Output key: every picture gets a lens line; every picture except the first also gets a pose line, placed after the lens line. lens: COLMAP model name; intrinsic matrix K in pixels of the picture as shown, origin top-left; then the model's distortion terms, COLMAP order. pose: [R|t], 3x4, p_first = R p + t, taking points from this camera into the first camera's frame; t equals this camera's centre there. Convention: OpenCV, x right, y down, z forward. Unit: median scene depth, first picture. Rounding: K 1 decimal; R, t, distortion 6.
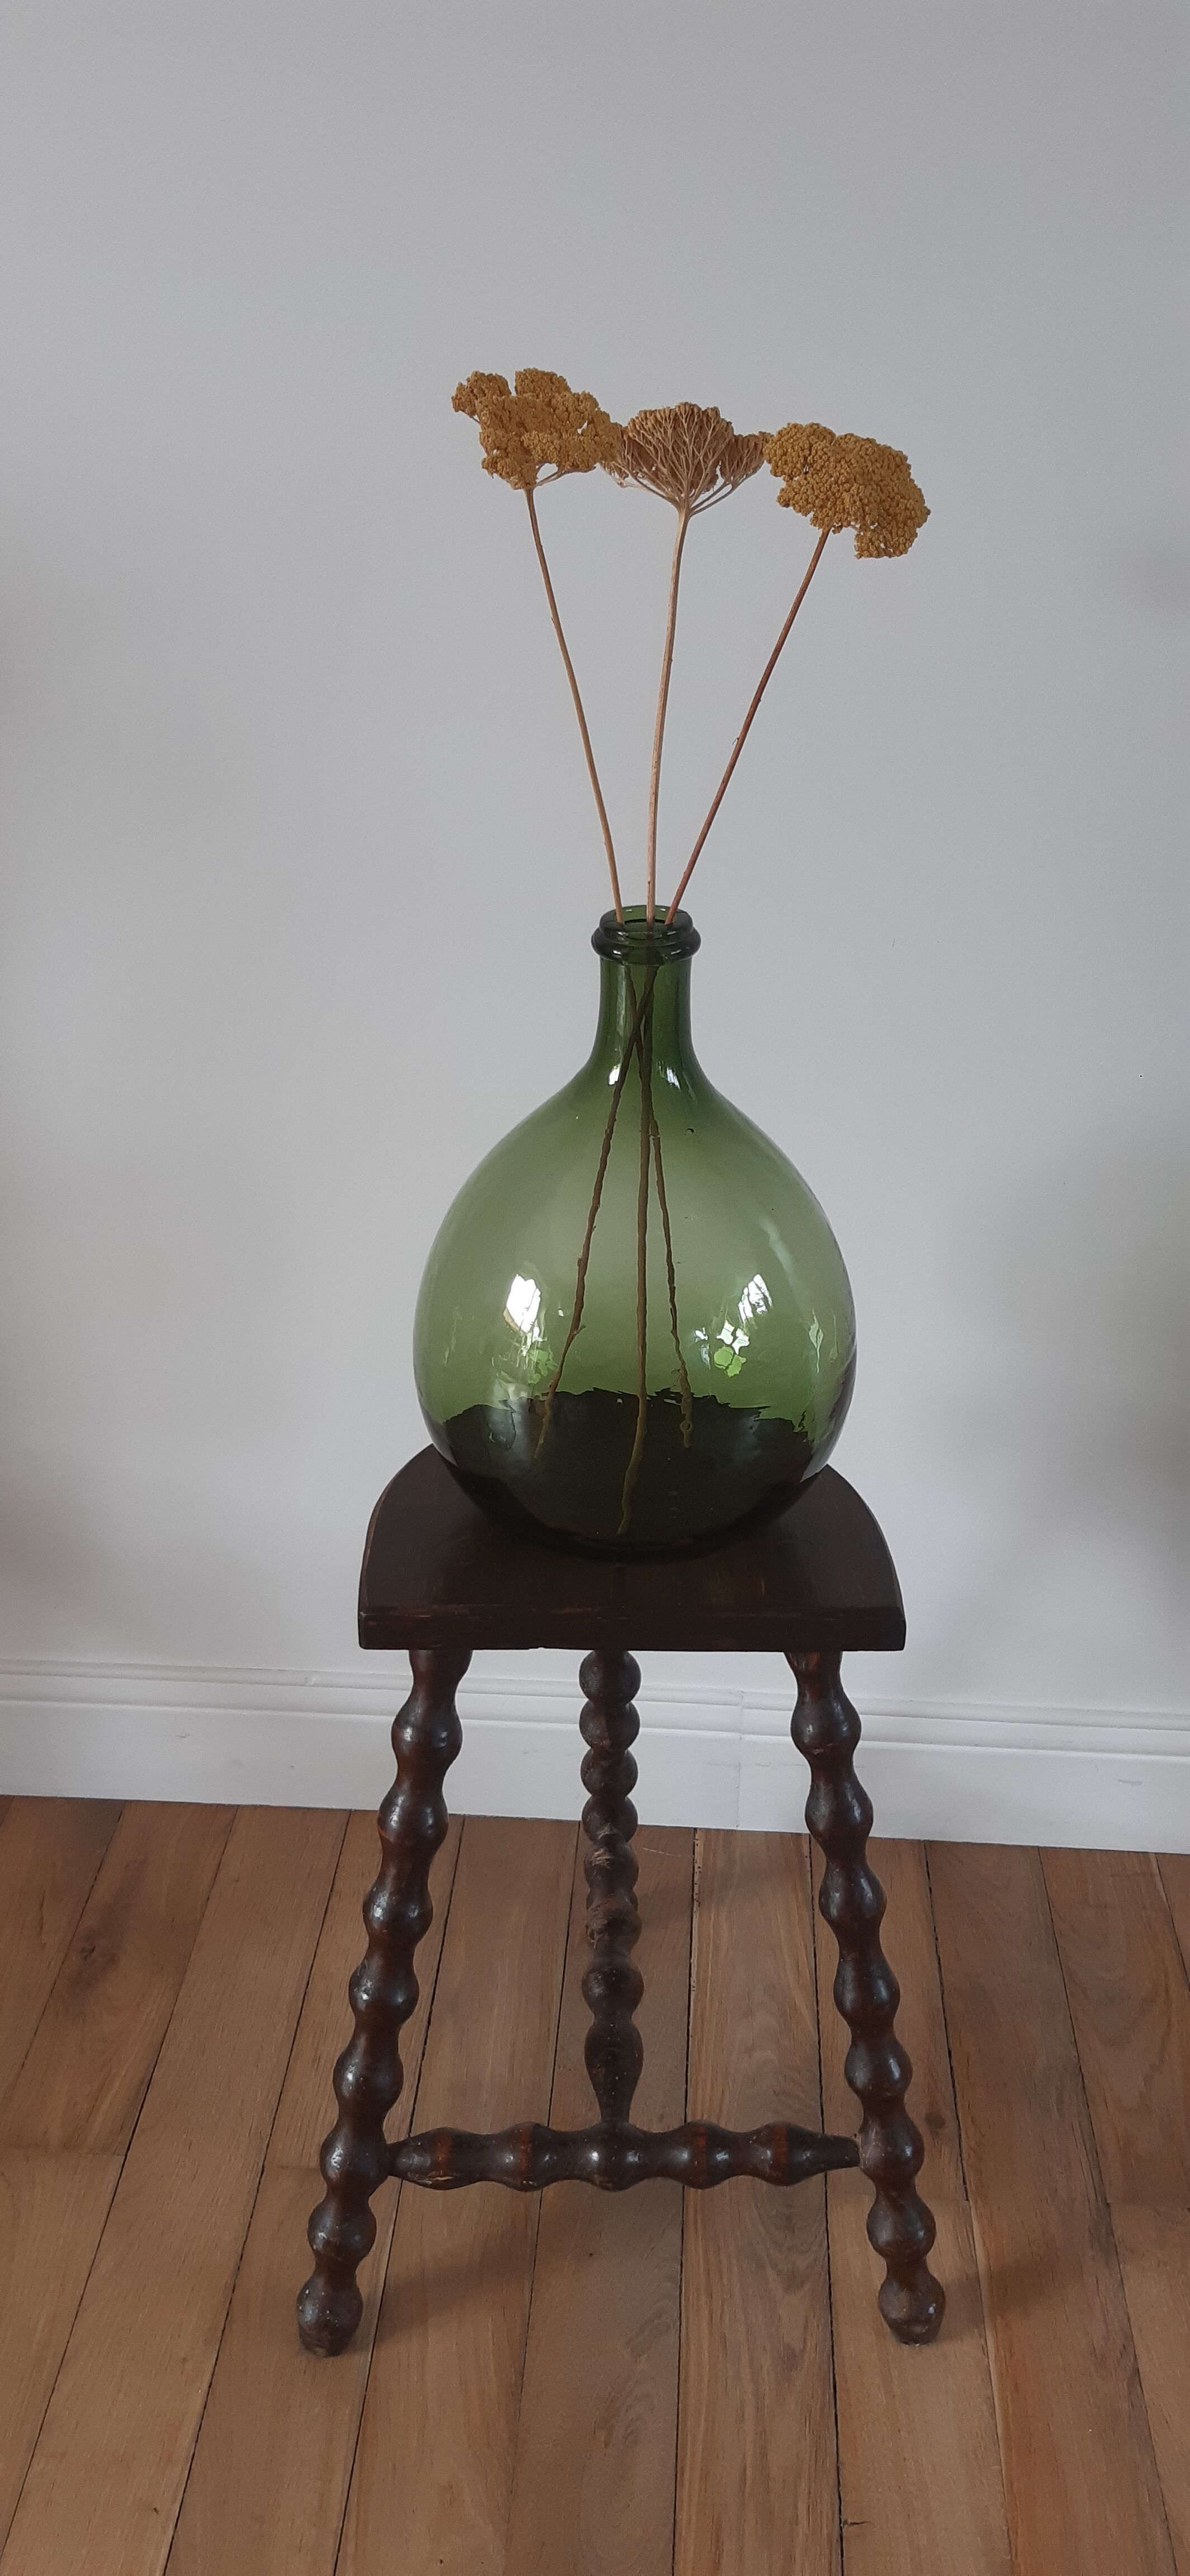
lens RADIAL K [[2046.4, 0, 596.3], [0, 2046.4, 1256.9], [0, 0, 1]] dist [0.056767, -0.139719]
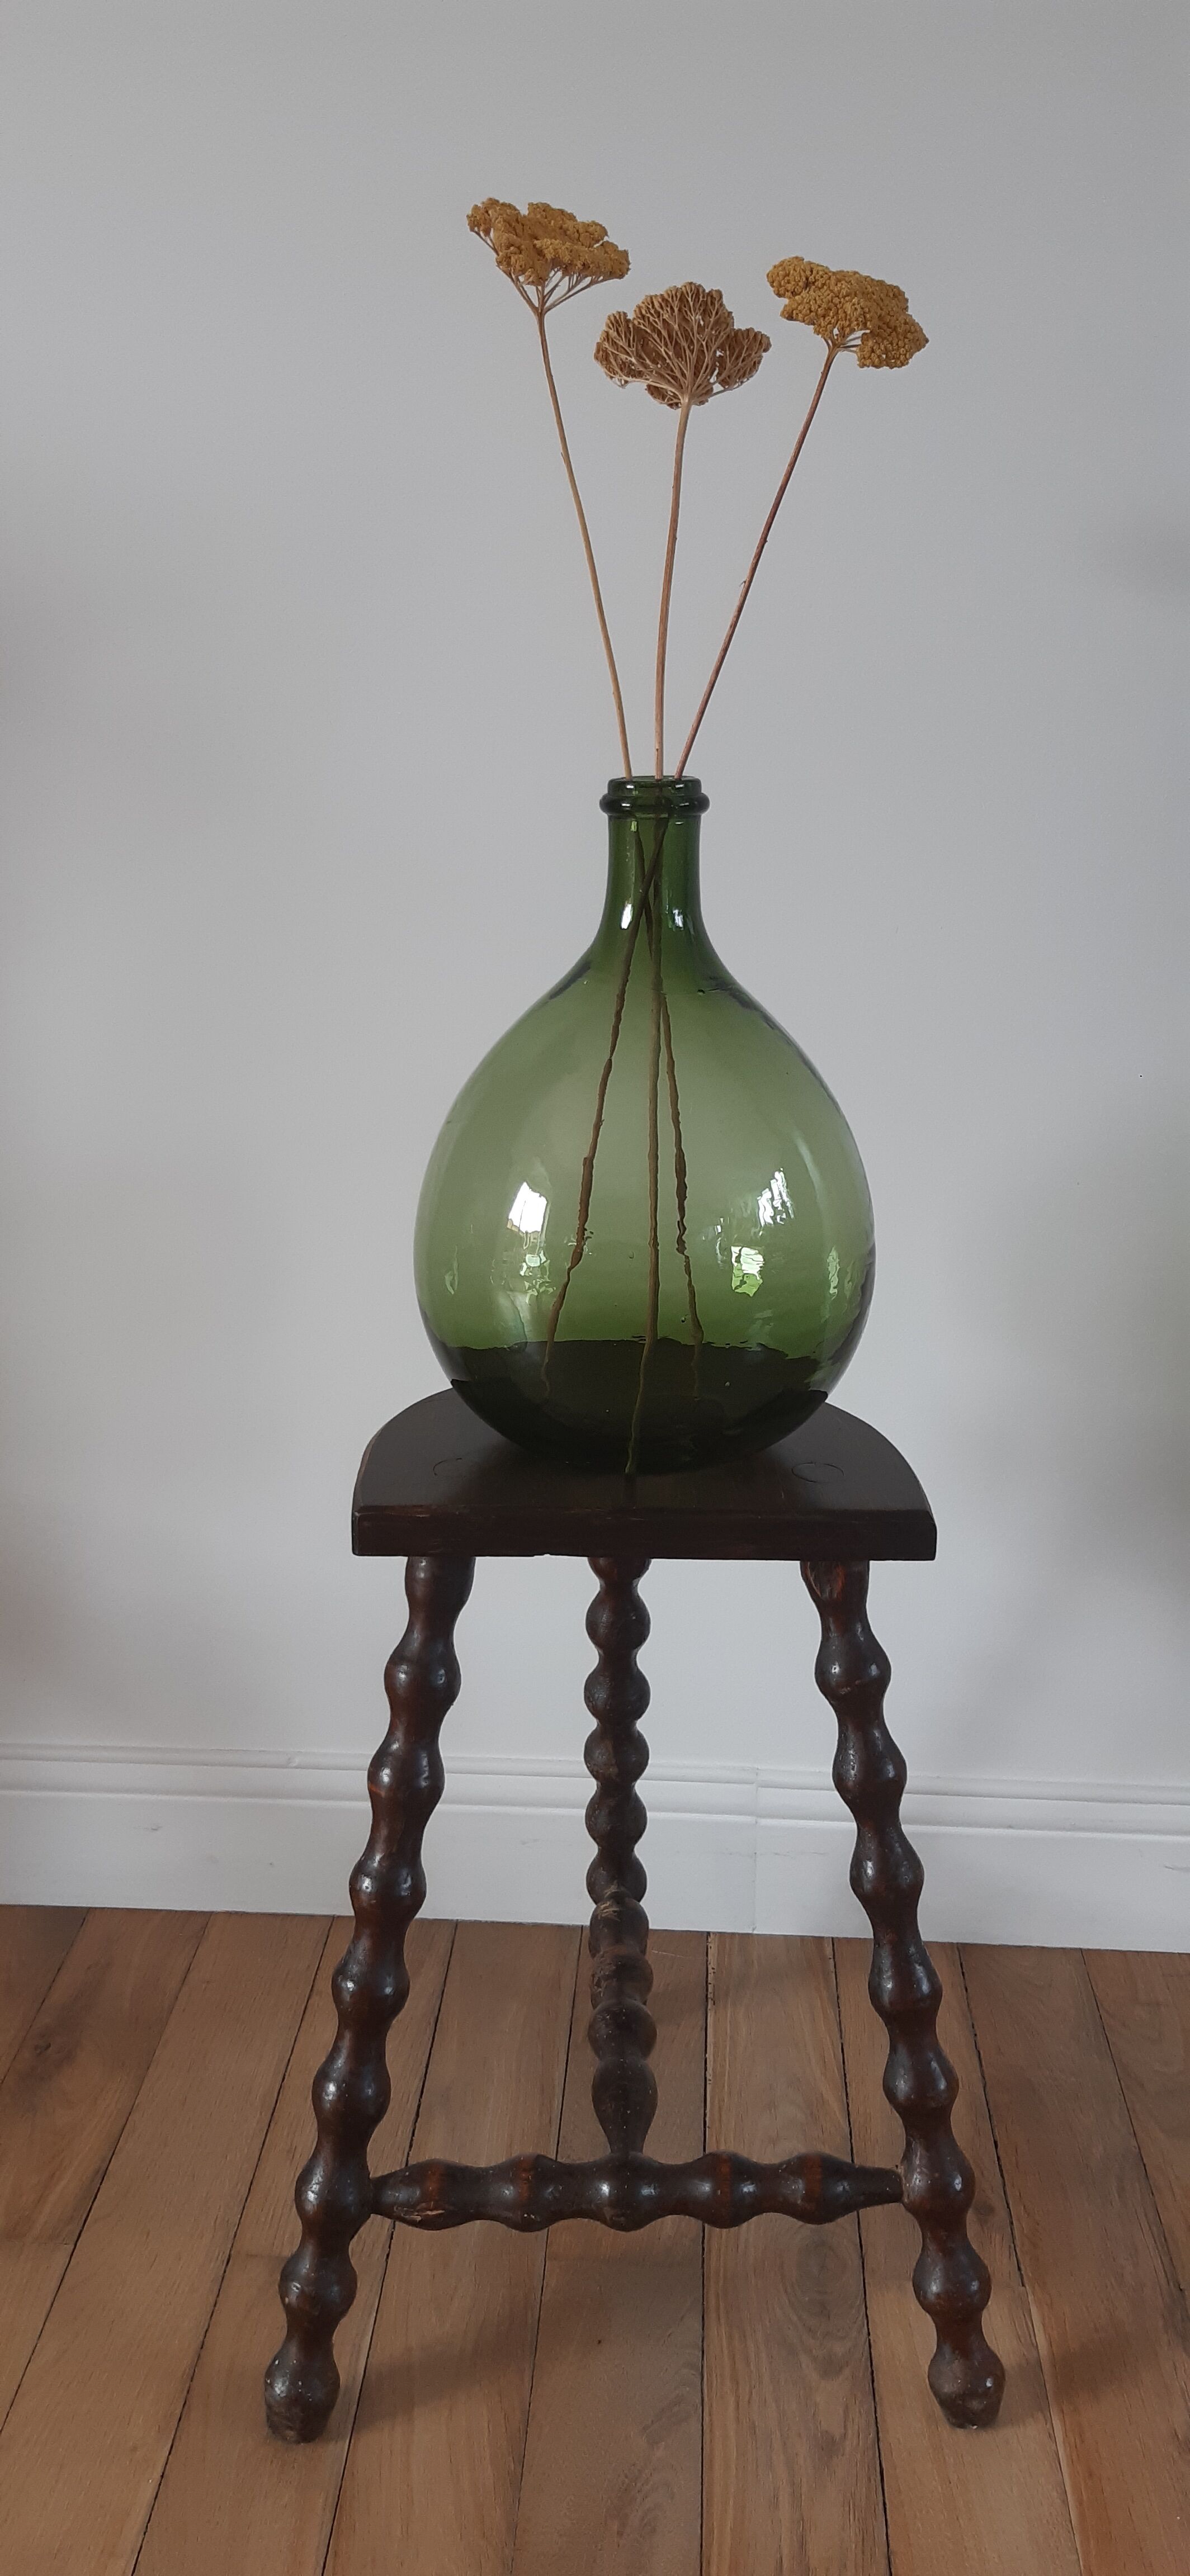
lens RADIAL K [[2046.4, 0, 590.0], [0, 2046.4, 1253.7], [0, 0, 1]] dist [0.056767, -0.139719]
pose [[0.999995, -0.002190, 0.002407, -0.008035], [0.002605, 0.982005, -0.188839, 0.200327], [-0.001950, 0.188844, 0.982005, 0.049873]]
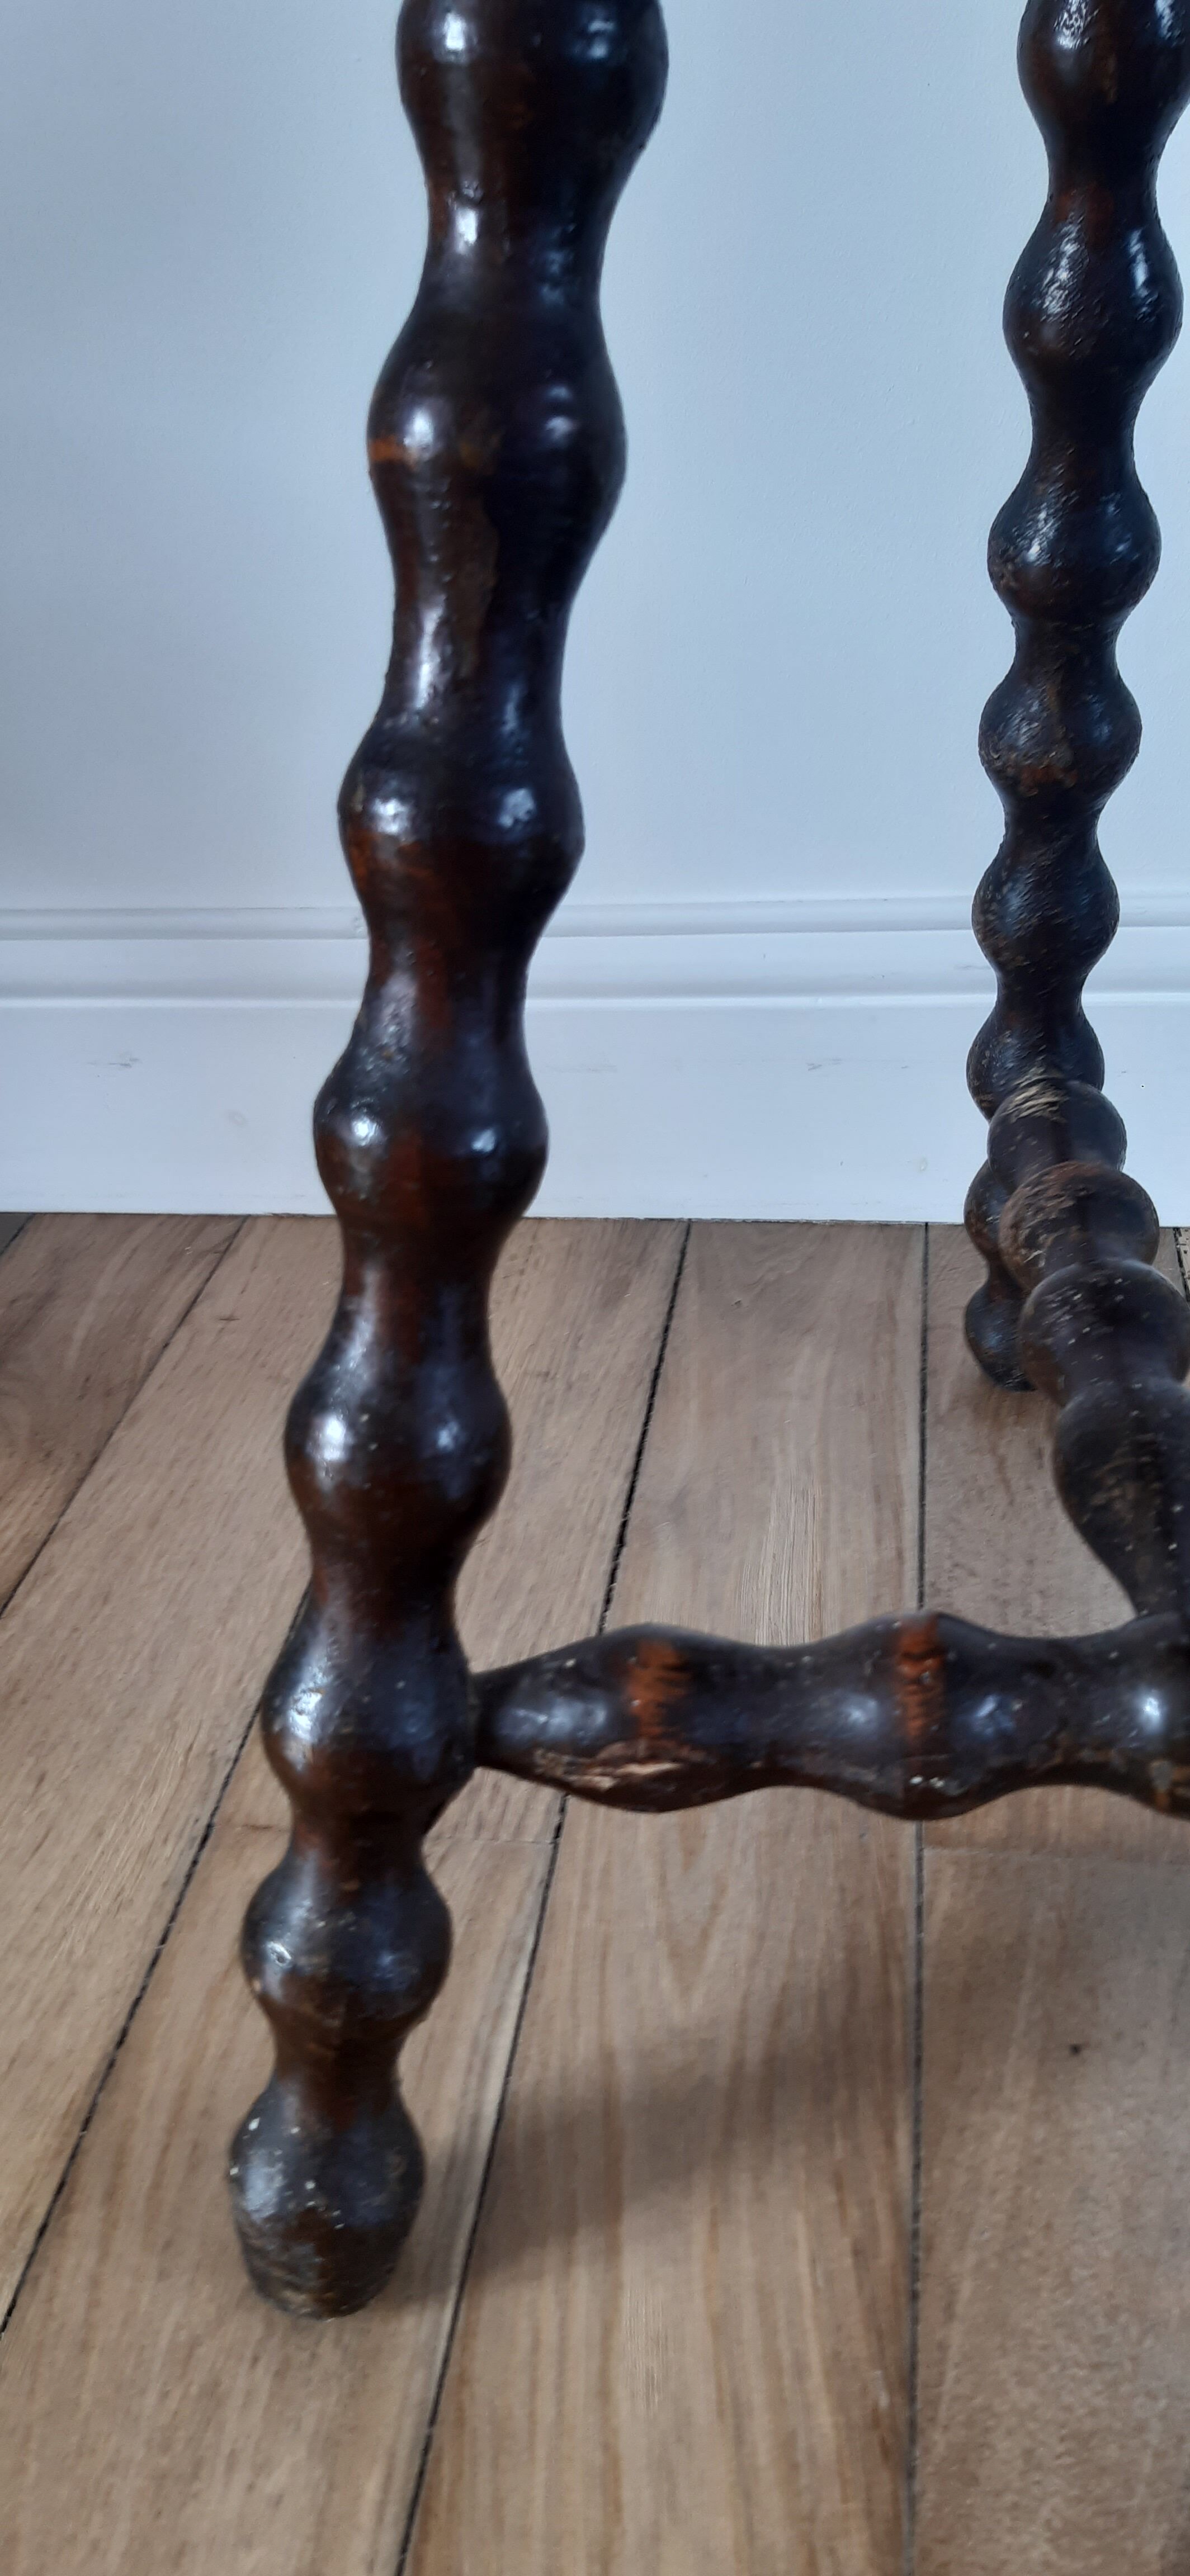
lens RADIAL K [[2046.4, 0, 577.8], [0, 2046.4, 1282.3], [0, 0, 1]] dist [0.056767, -0.139719]
pose [[0.993387, -0.021177, -0.112844, -0.046692], [0.027394, 0.998174, 0.053834, 0.341862], [0.111498, -0.056570, 0.992153, 0.665844]]
